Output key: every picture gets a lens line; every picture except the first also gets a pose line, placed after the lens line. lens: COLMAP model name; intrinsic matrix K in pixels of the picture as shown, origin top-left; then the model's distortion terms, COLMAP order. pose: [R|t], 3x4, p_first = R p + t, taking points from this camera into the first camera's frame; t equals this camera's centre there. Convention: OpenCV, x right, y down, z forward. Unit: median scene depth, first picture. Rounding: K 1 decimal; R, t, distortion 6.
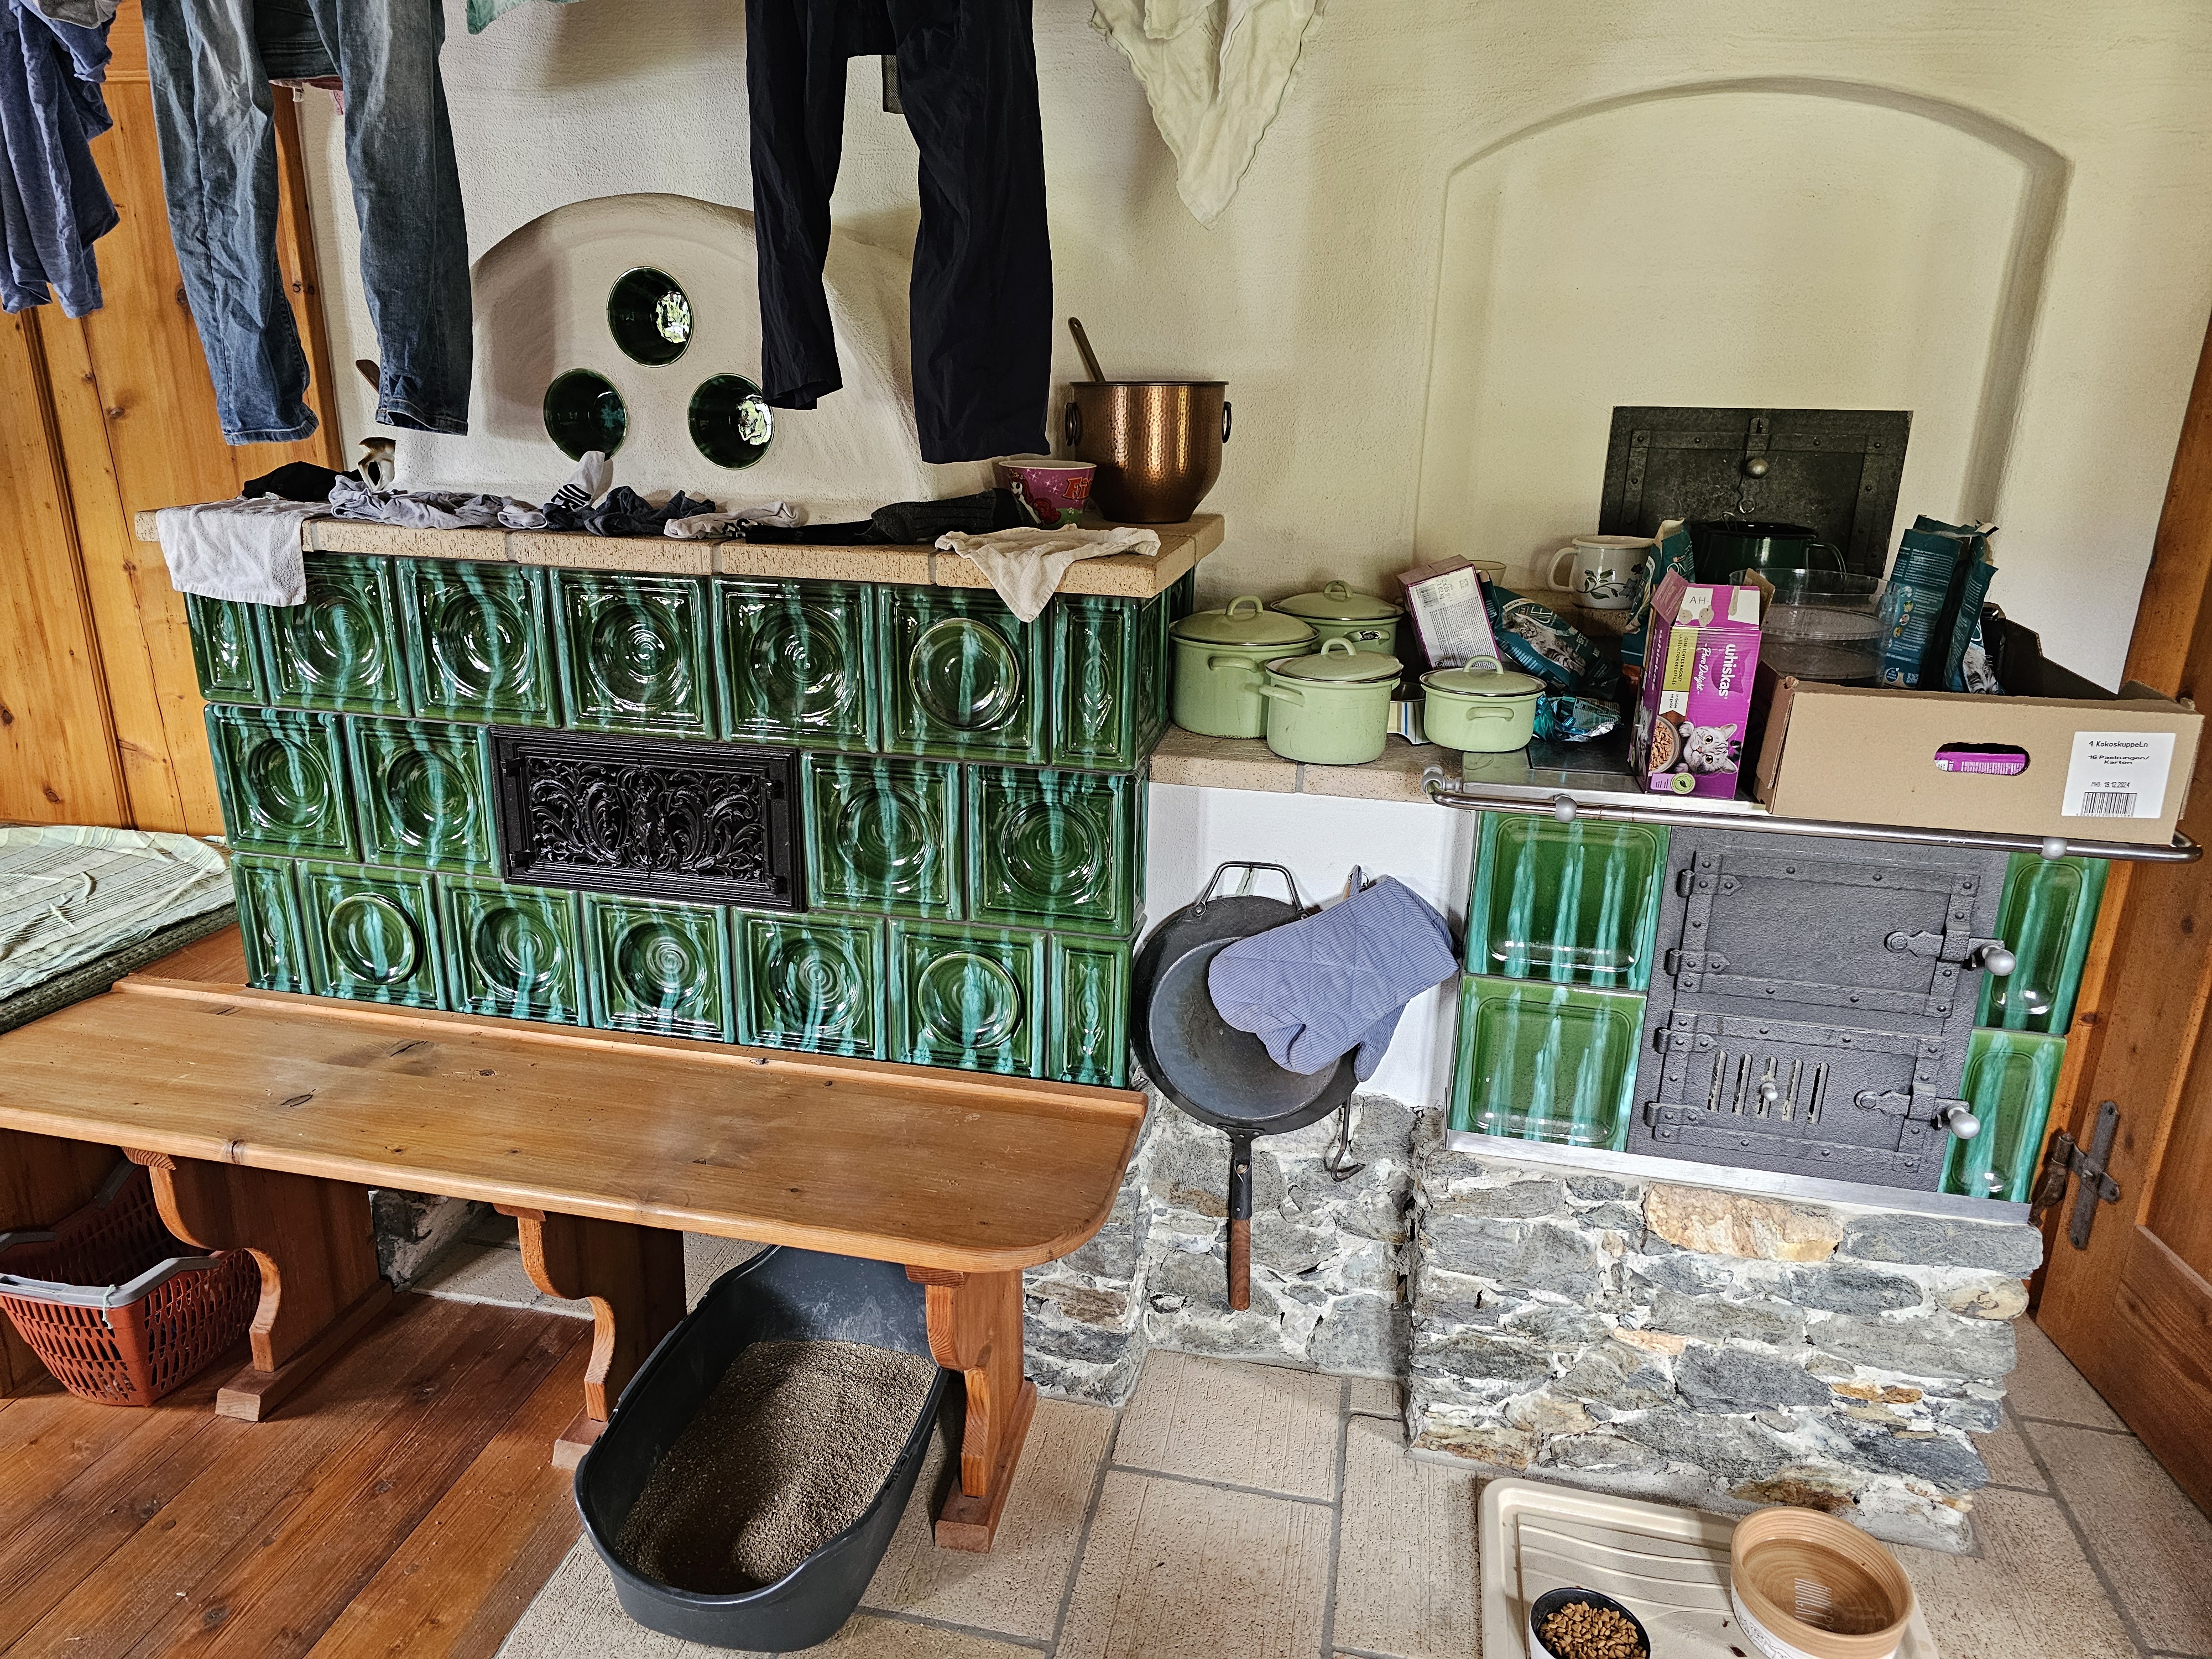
lens RADIAL K [[1479.3, 0, 1099.9], [0, 1479.3, 824.4], [0, 0, 1]] dist [0.041542, -0.025867]
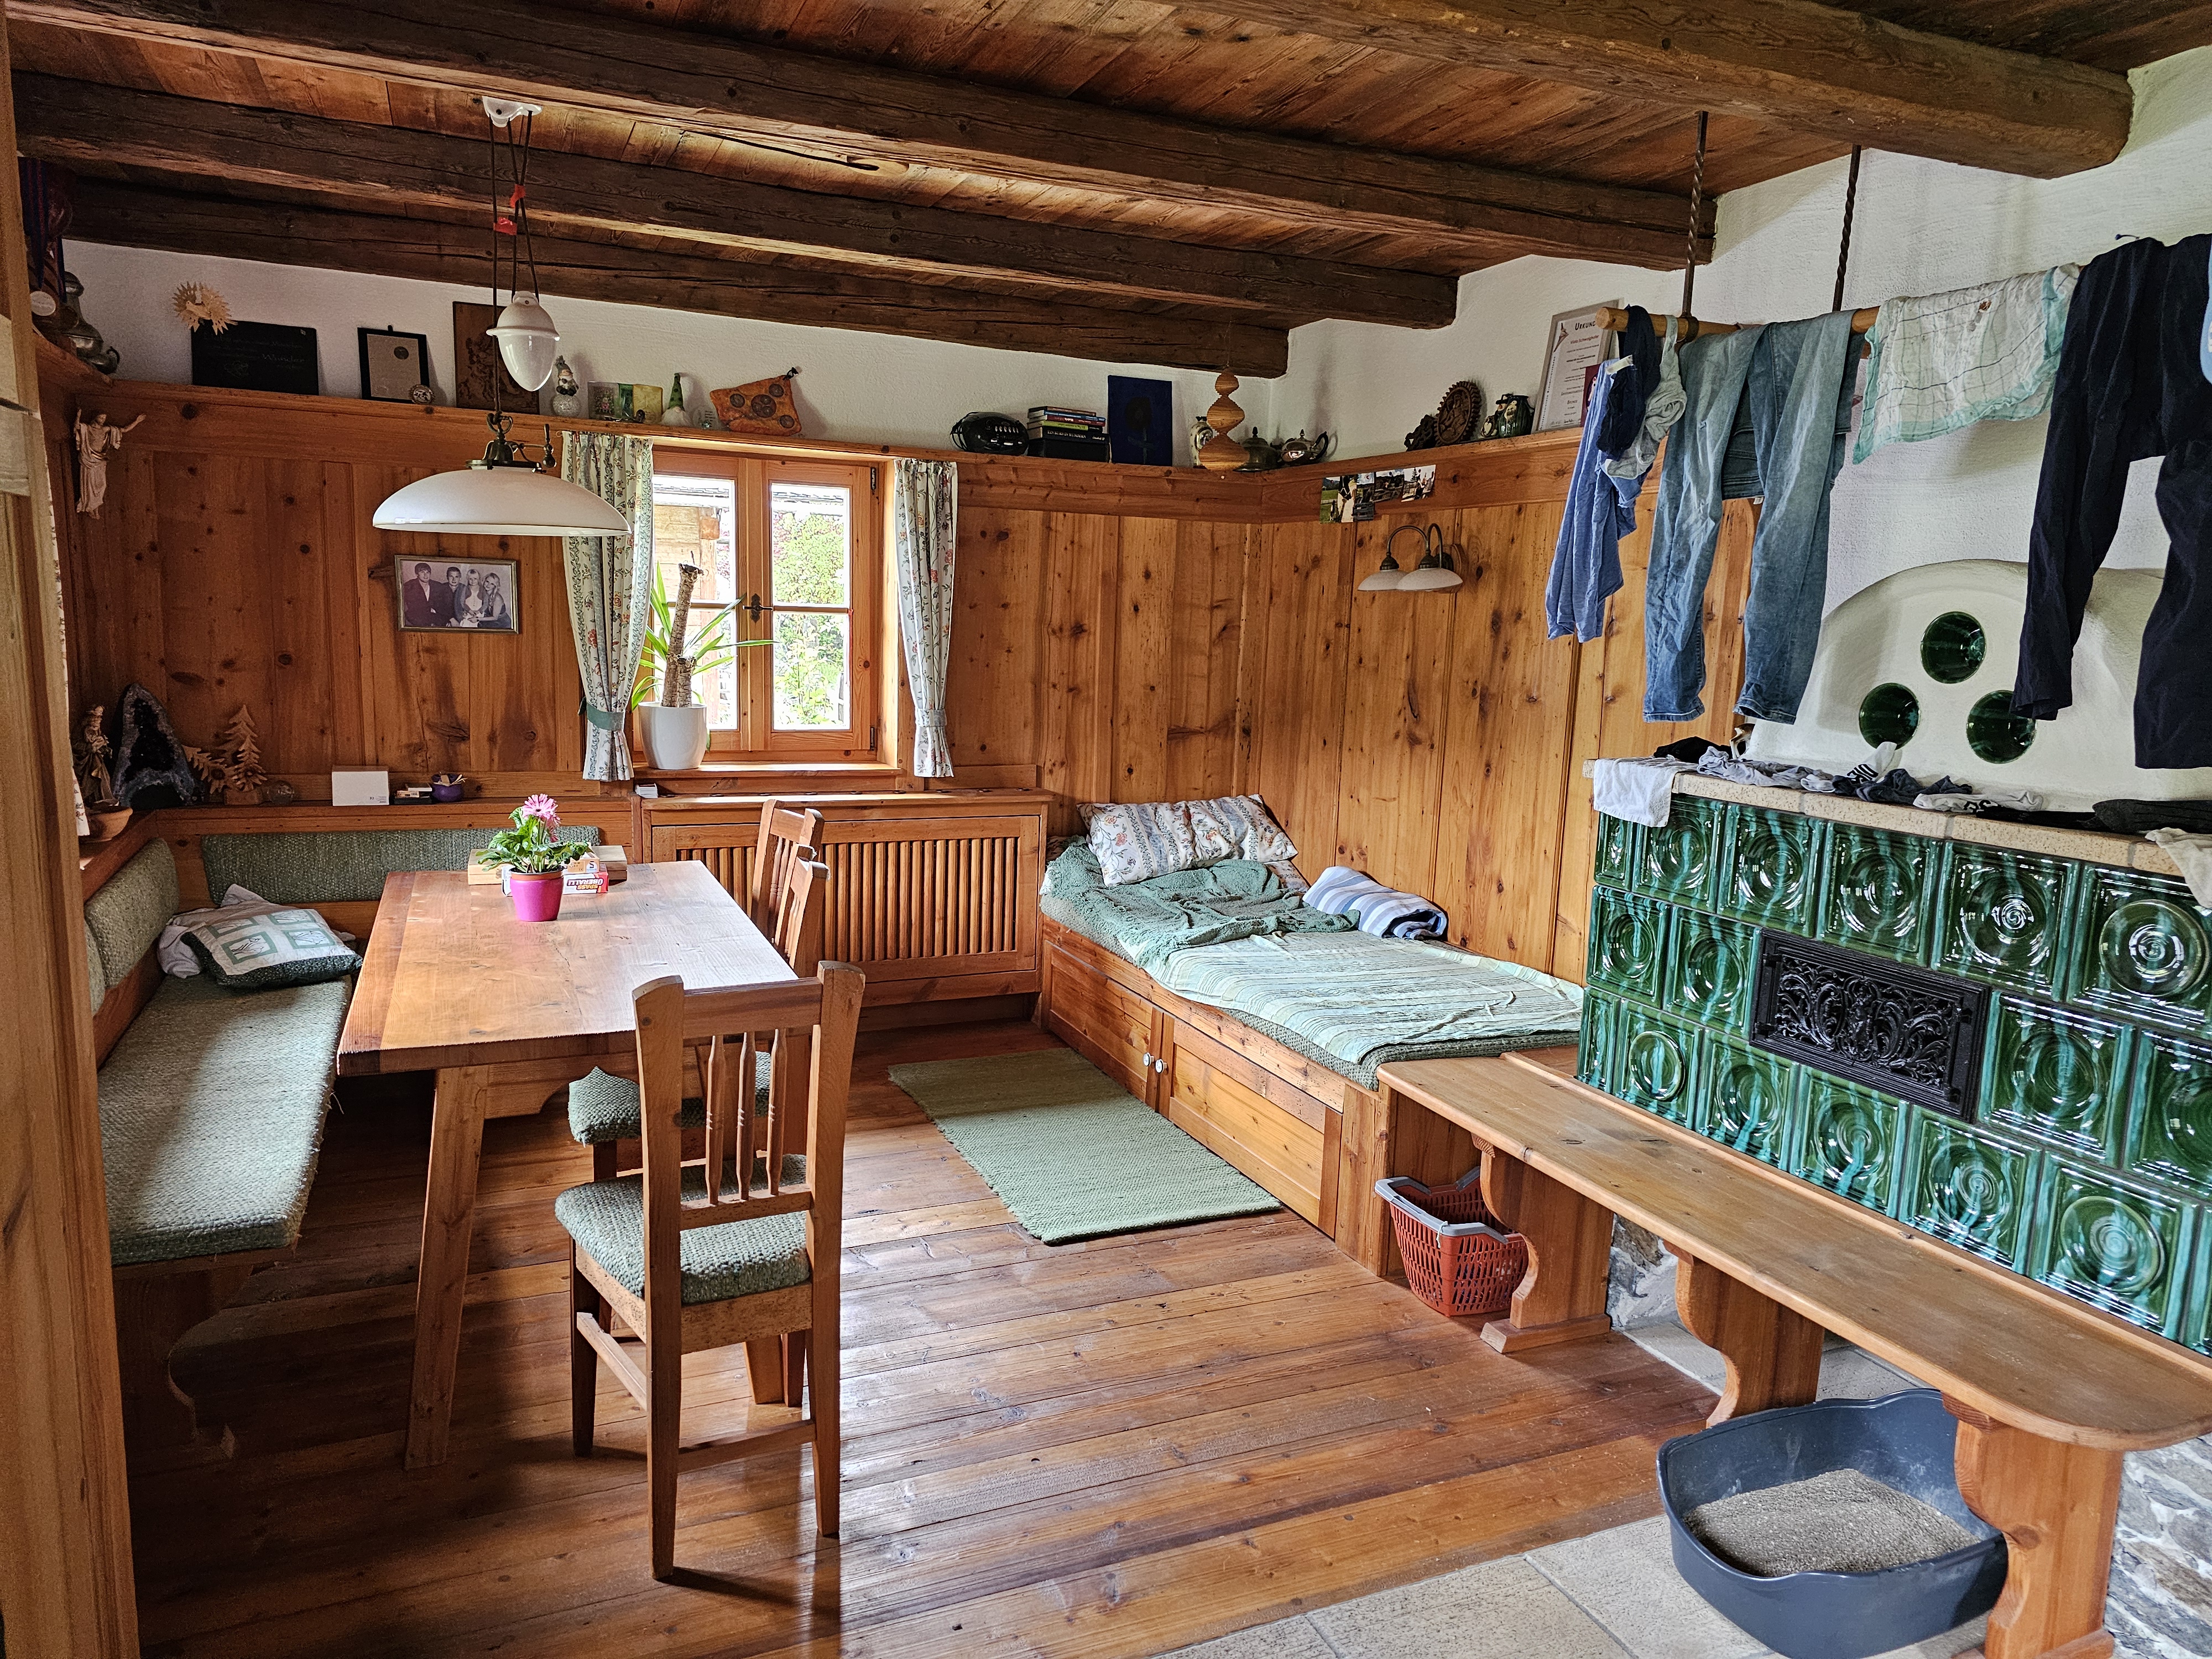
lens RADIAL K [[1479.3, 0, 1098.4], [0, 1479.3, 829.4], [0, 0, 1]] dist [0.041542, -0.025867]
pose [[0.587229, 0.123583, -0.799931, 0.322342], [-0.272187, 0.960873, -0.051364, 0.084914], [0.762284, 0.247893, 0.597890, -0.316126]]
